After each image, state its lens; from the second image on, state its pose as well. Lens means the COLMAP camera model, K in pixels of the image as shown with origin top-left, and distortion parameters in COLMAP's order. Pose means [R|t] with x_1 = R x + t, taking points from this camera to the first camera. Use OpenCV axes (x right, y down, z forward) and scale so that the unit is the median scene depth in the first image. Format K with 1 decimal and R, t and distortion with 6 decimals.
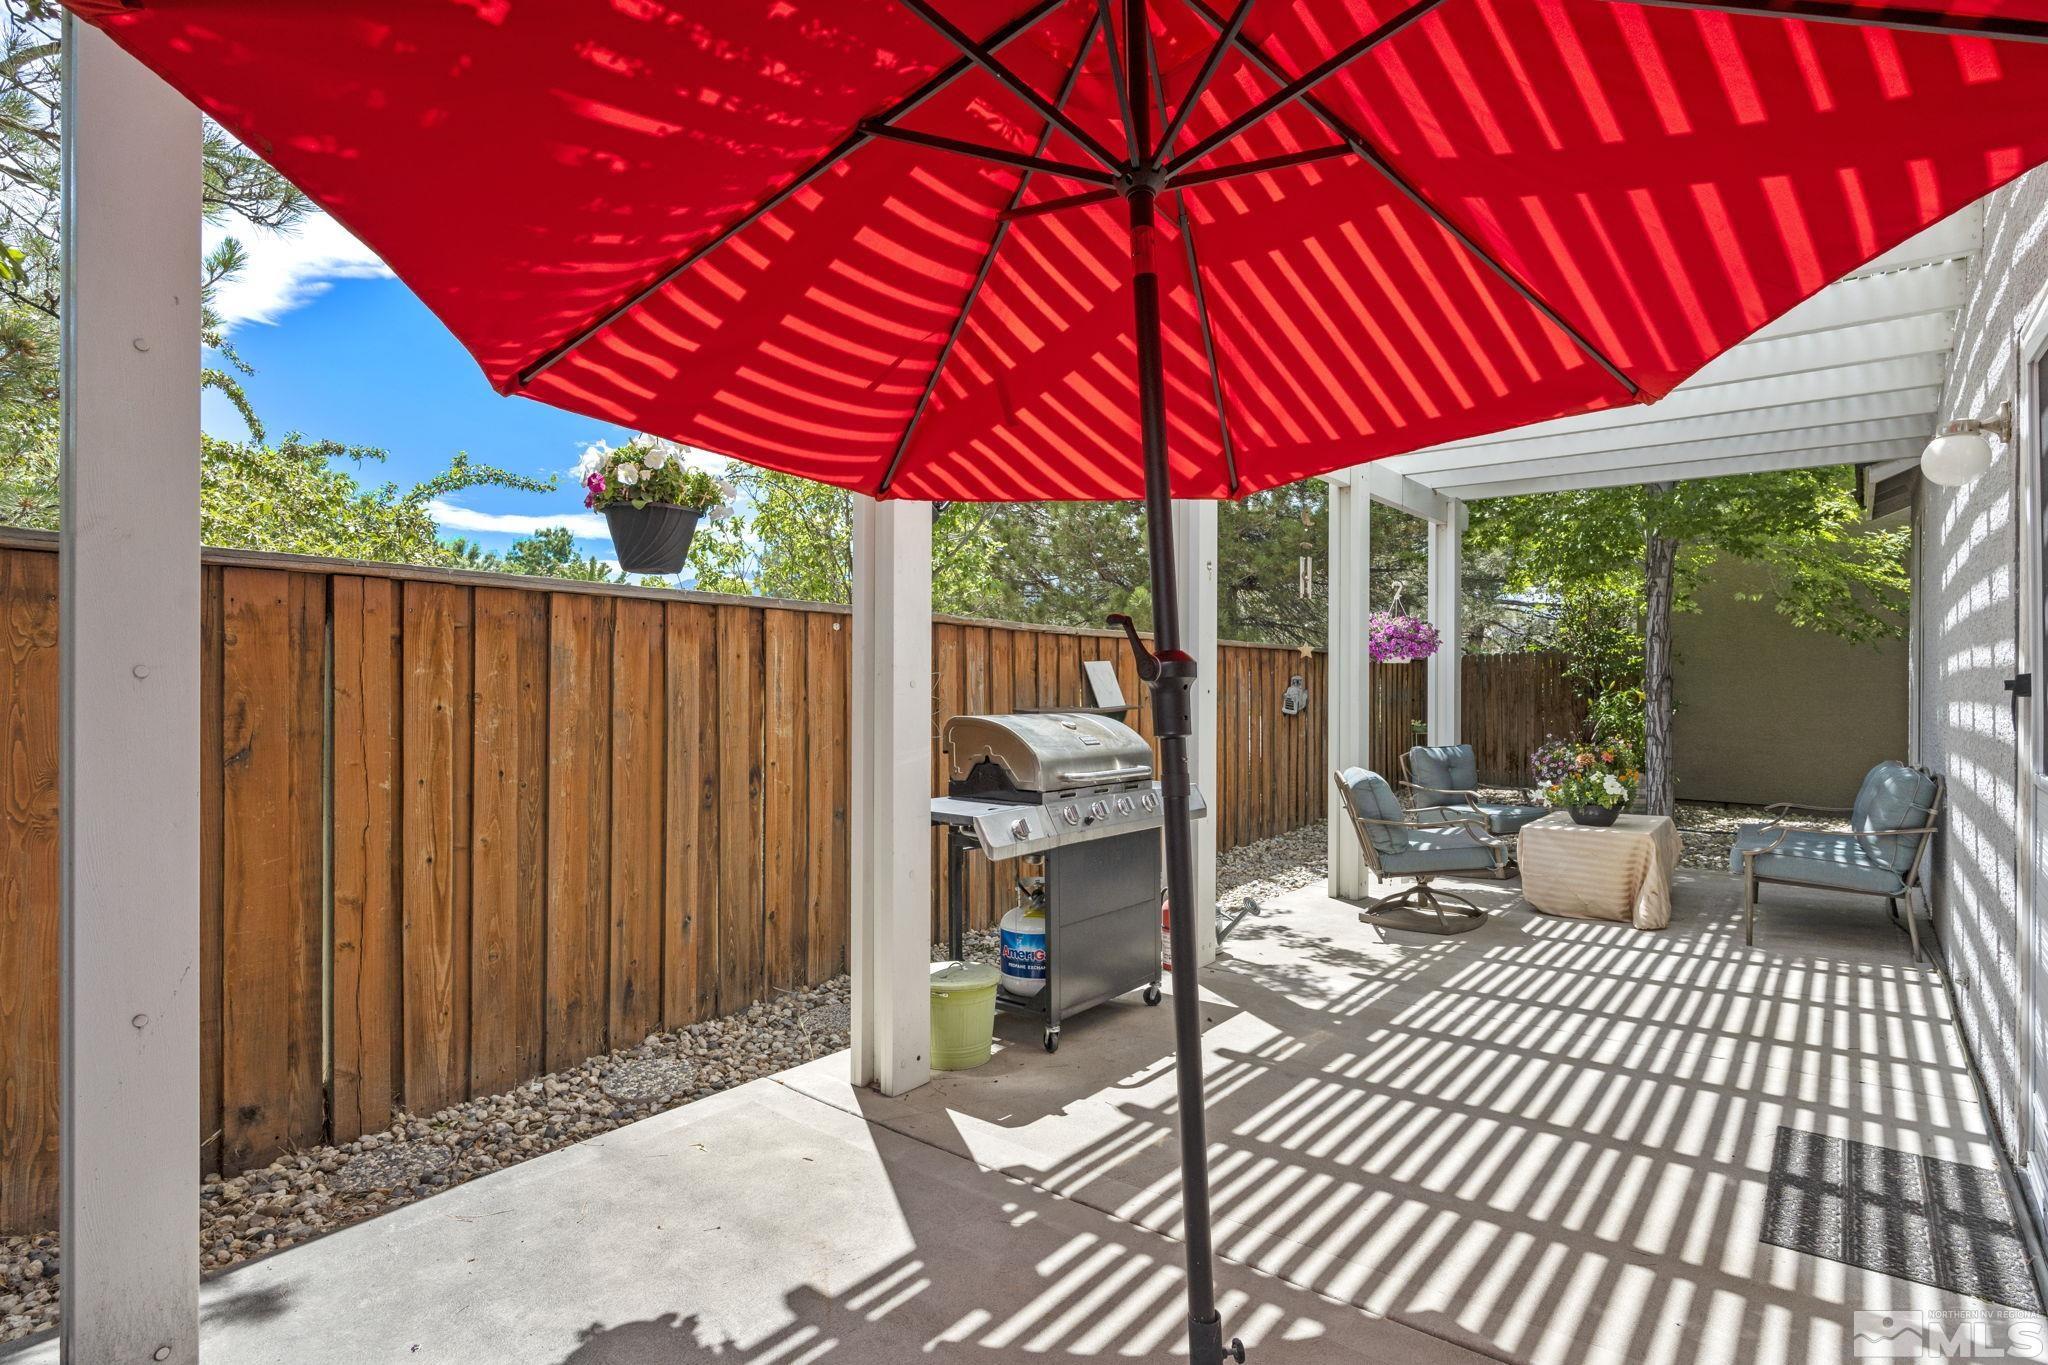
lens RADIAL K [[1022.9, 0, 1021.2], [0, 1022.9, 677.9], [0, 0, 1]] dist [-0.003951, -0.000023]
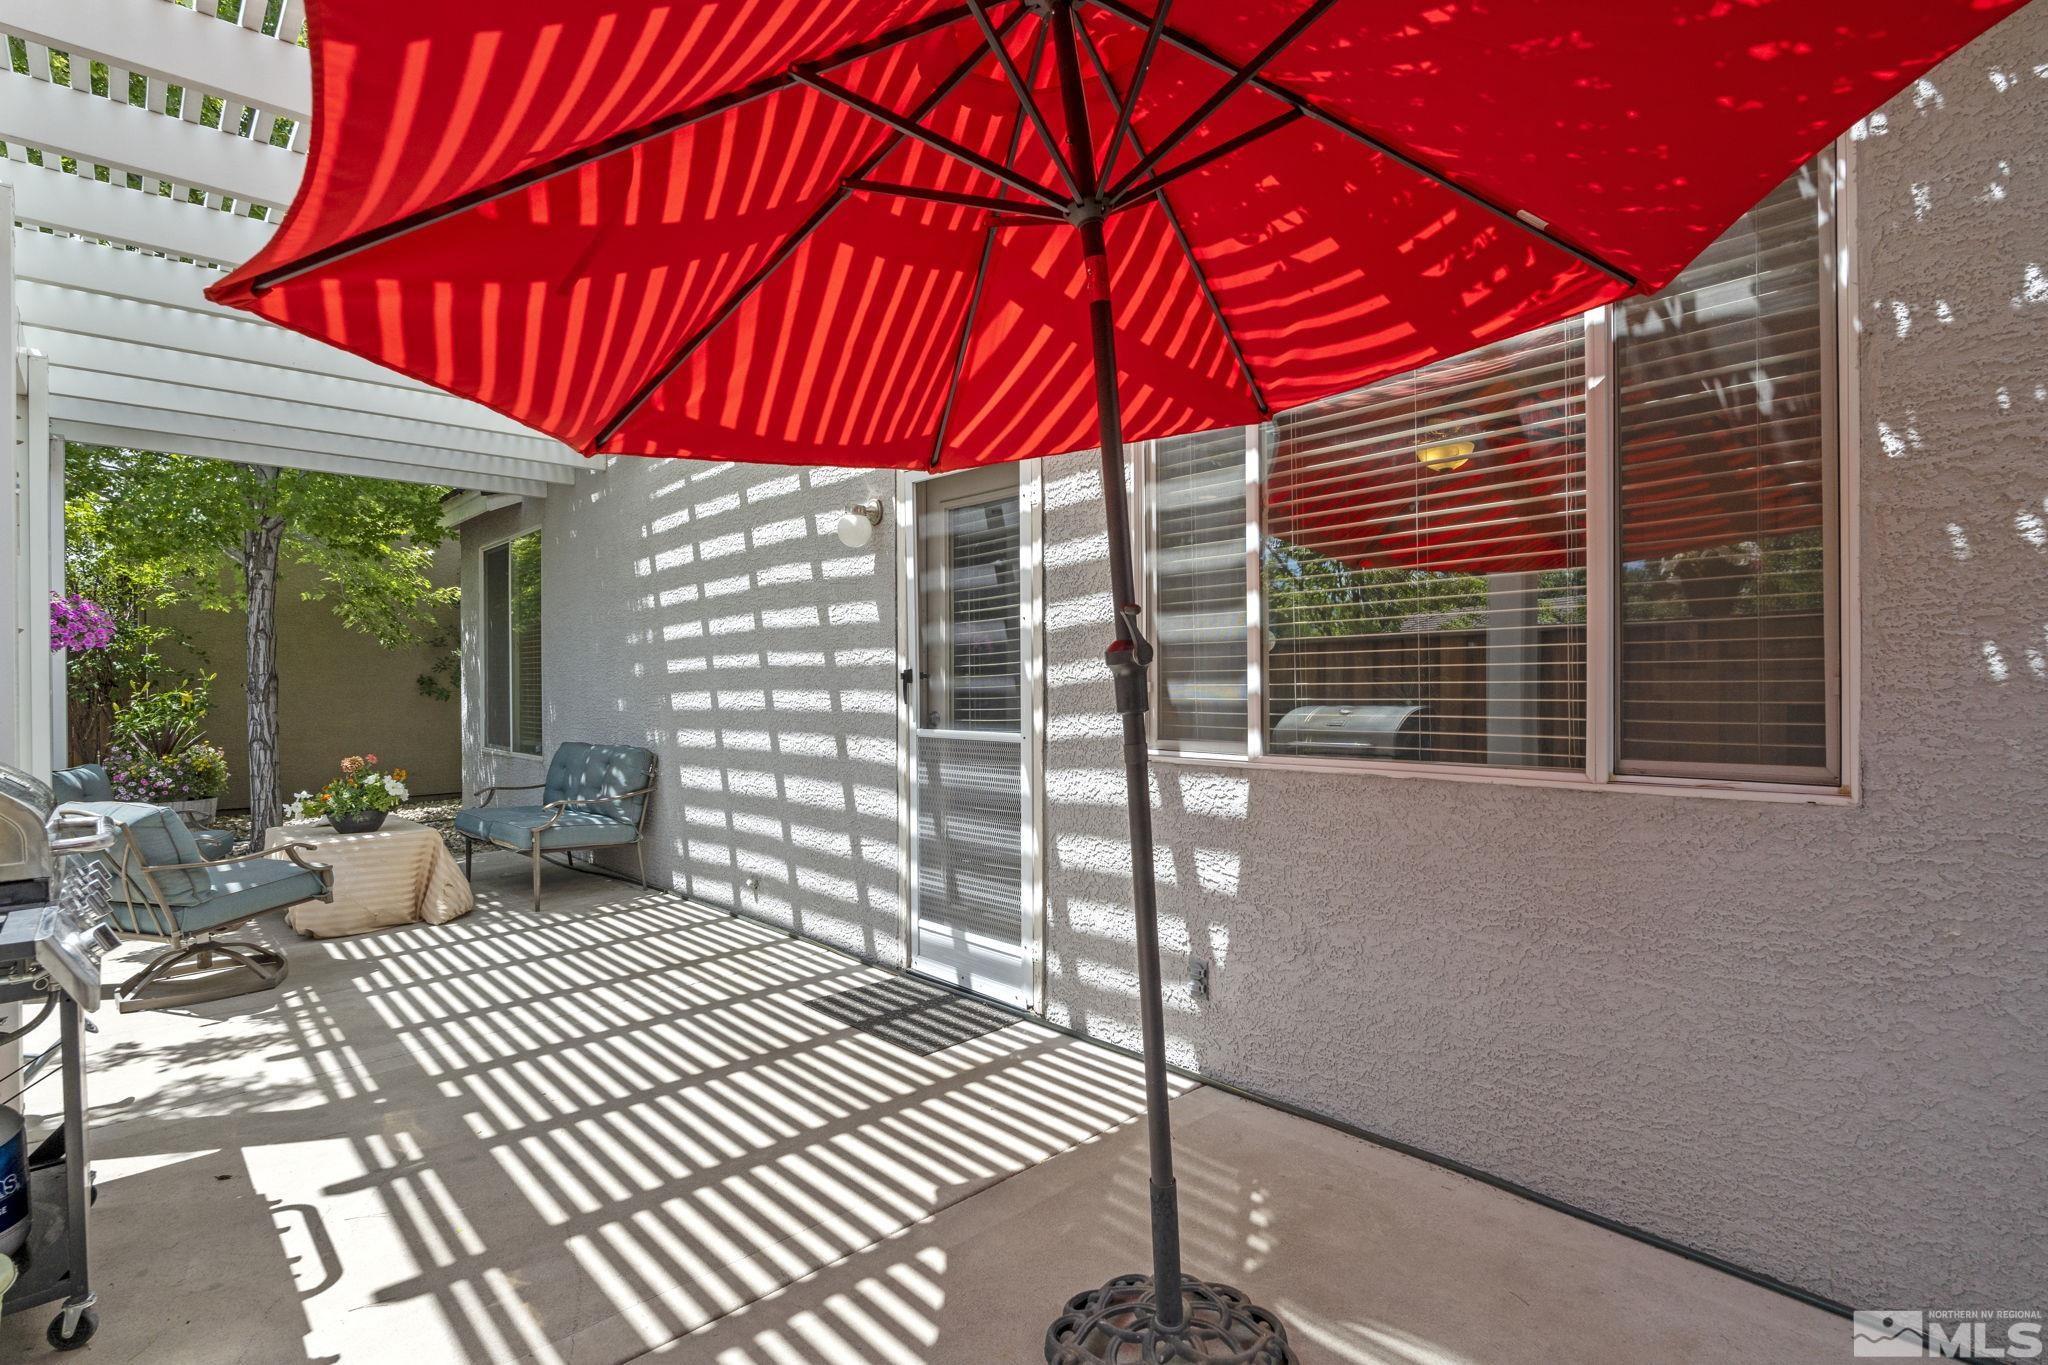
lens RADIAL K [[1022.9, 0, 1021.2], [0, 1022.9, 677.9], [0, 0, 1]] dist [-0.003951, -0.000023]
pose [[0.135702, -0.000843, 0.990749, -0.478377], [0.004530, 0.999990, 0.000230, 0.008214], [-0.990739, 0.004457, 0.135705, 0.450702]]
